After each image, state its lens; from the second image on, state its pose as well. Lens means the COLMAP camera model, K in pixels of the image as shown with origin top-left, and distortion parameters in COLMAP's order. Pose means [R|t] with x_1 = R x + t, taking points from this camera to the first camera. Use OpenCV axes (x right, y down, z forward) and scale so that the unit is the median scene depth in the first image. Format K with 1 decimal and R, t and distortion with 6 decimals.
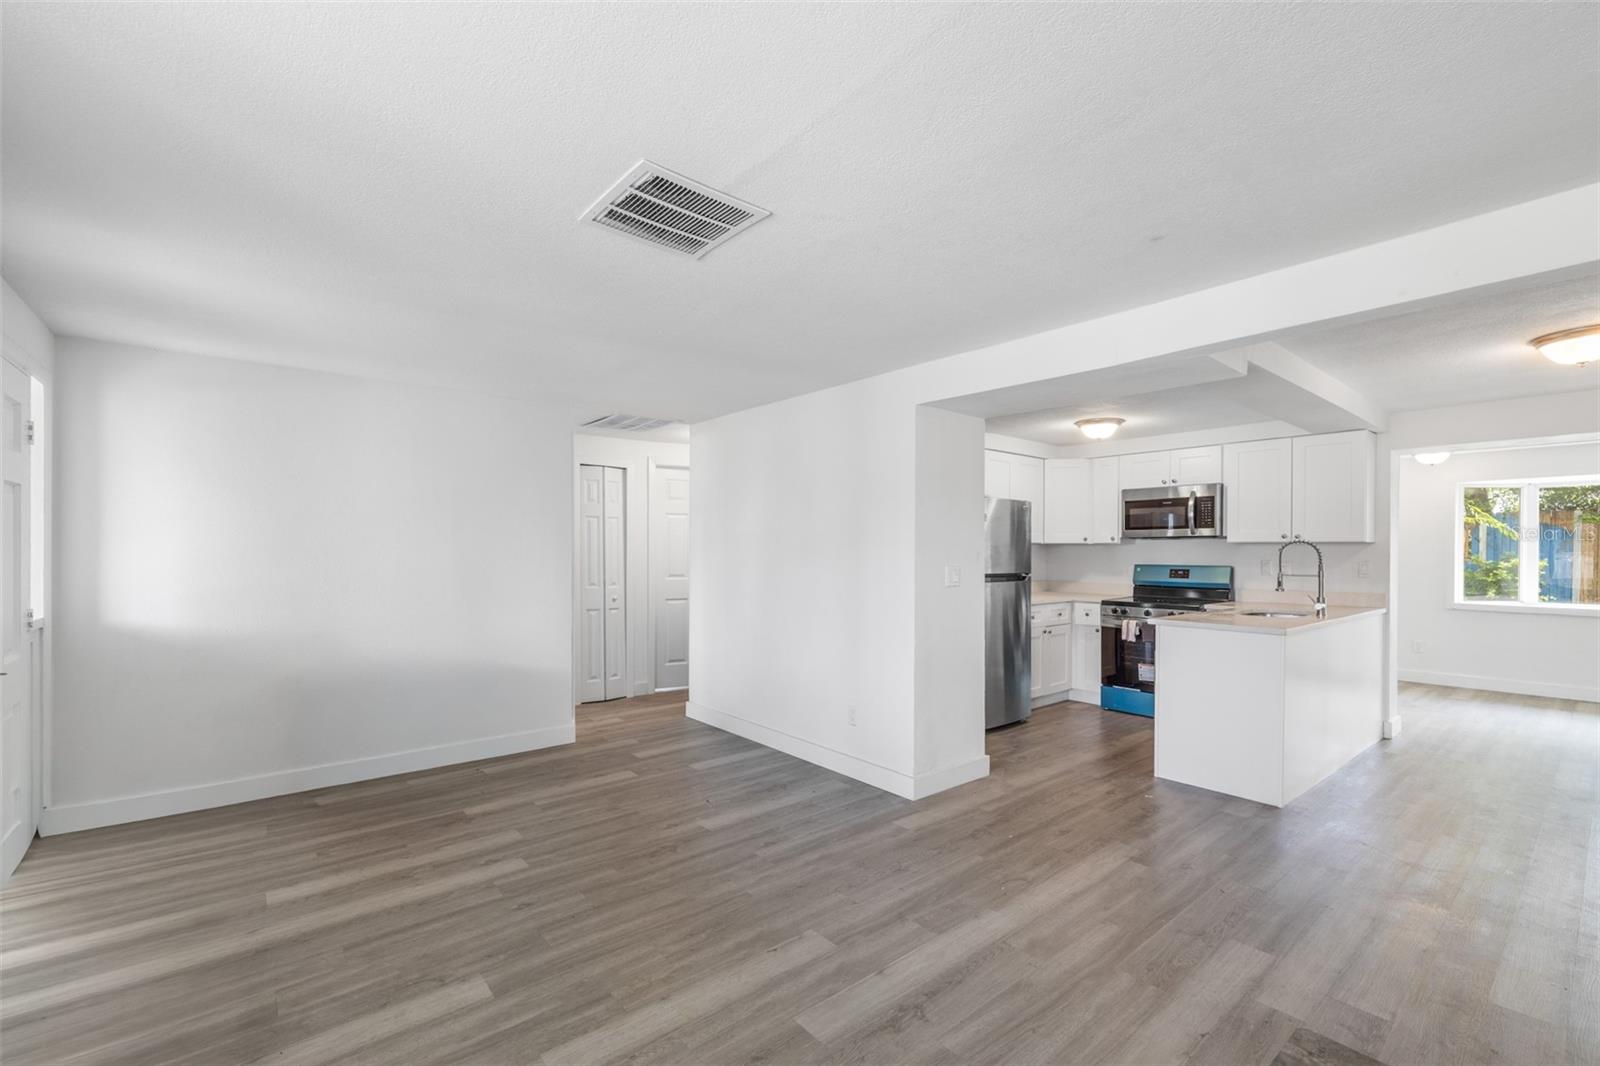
lens RADIAL K [[679.7, 0, 800.8], [0, 679.7, 547.3], [0, 0, 1]] dist [0.000073, -0.000068]
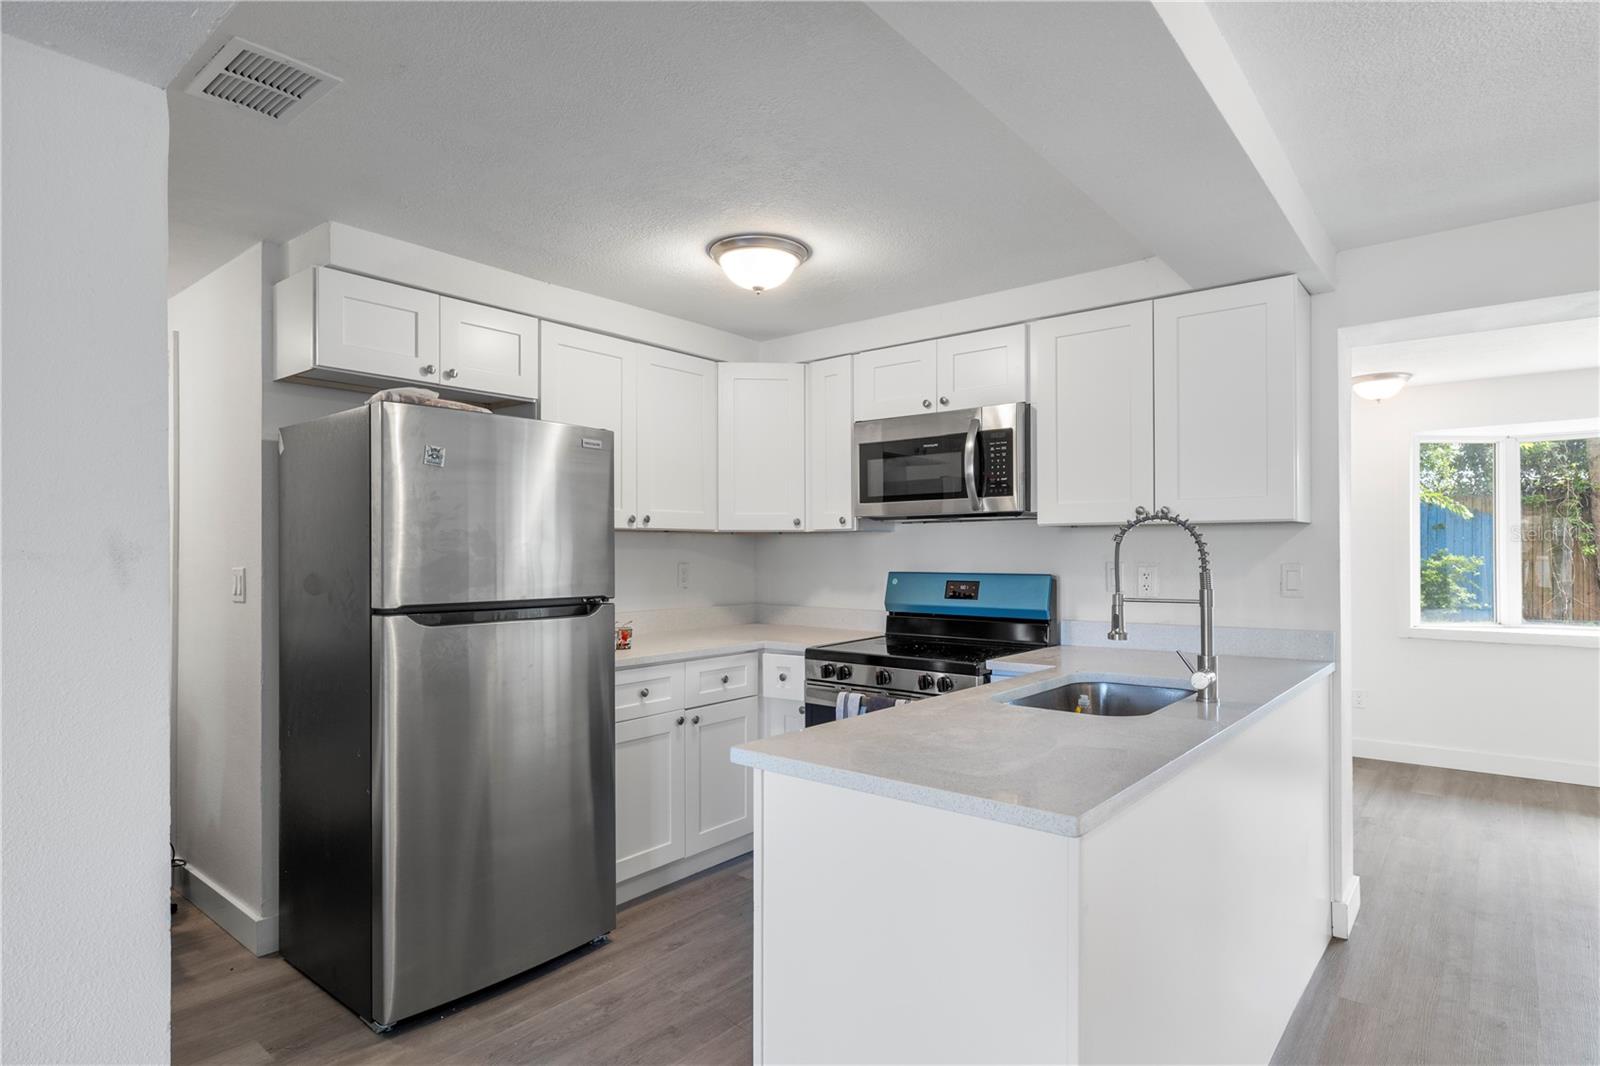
lens RADIAL K [[857.3, 0, 799.6], [0, 857.3, 536.0], [0, 0, 1]] dist [0.004442, -0.000973]
pose [[0.981647, -0.002101, 0.190693, 0.361518], [0.004355, 0.999925, -0.011403, 0.006411], [-0.190655, 0.012024, 0.981583, 0.456900]]
